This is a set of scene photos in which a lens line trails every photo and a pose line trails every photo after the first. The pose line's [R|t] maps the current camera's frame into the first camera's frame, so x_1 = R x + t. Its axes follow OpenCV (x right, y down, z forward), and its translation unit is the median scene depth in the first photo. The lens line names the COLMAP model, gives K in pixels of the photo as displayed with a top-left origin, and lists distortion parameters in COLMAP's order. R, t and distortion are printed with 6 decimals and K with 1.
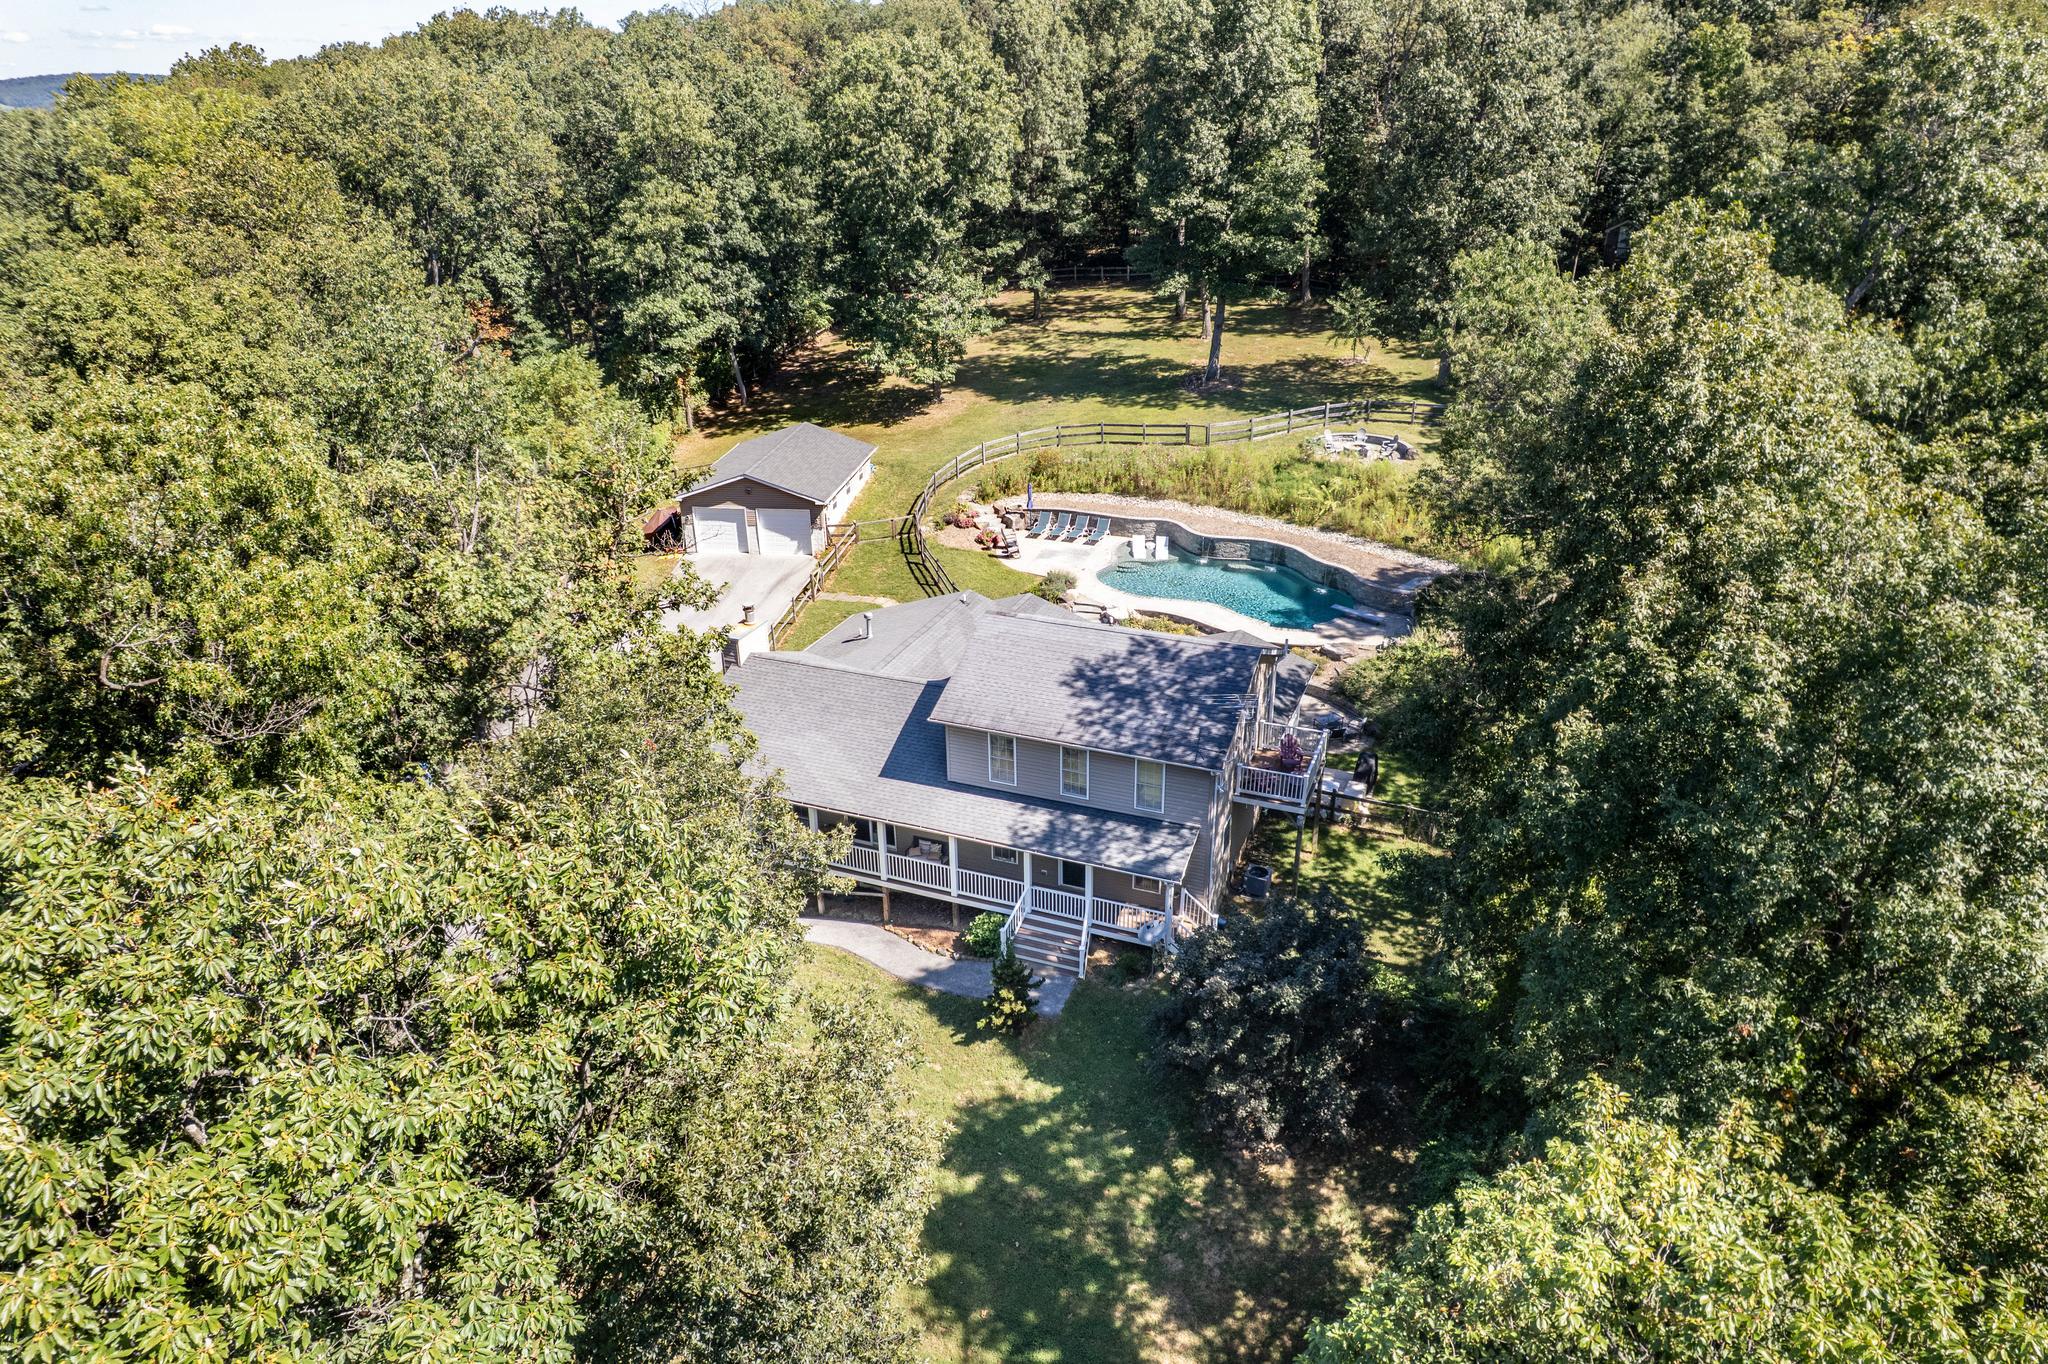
lens RADIAL K [[1320.0, 0, 1024.0], [0, 1320.0, 682.0], [0, 0, 1]] dist [-0.031611, 0.002701]
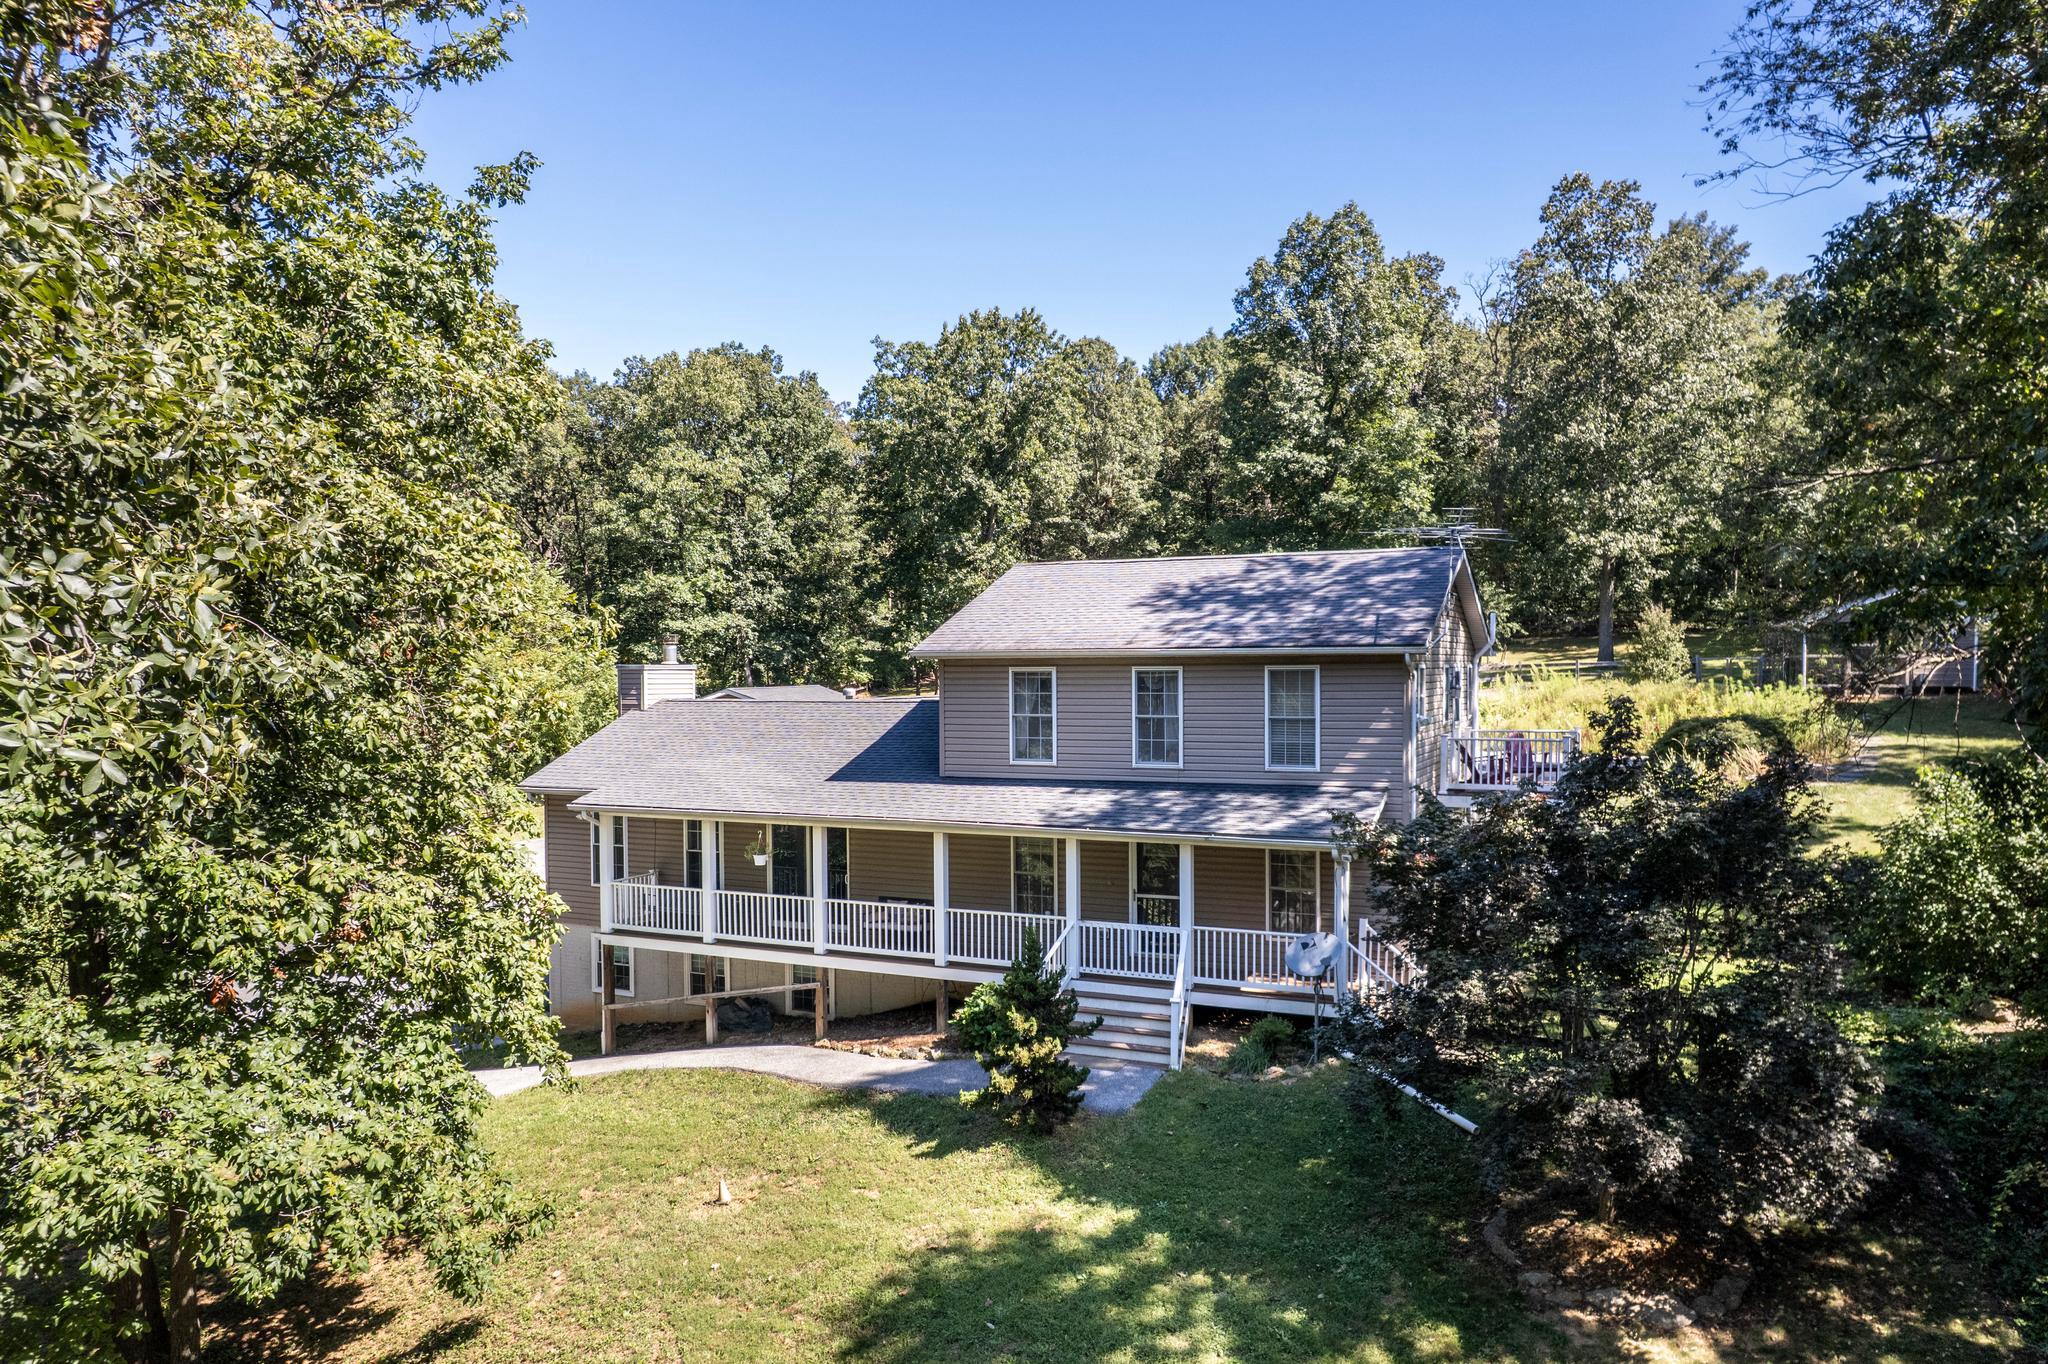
lens RADIAL K [[1420.0, 0, 1024.0], [0, 1420.0, 682.0], [0, 0, 1]] dist [-0.035701, 0.002724]
pose [[0.998682, 0.006492, -0.050904, 0.011582], [-0.025827, 0.920759, -0.389275, 0.288531], [0.044343, 0.390077, 0.919714, 0.419113]]
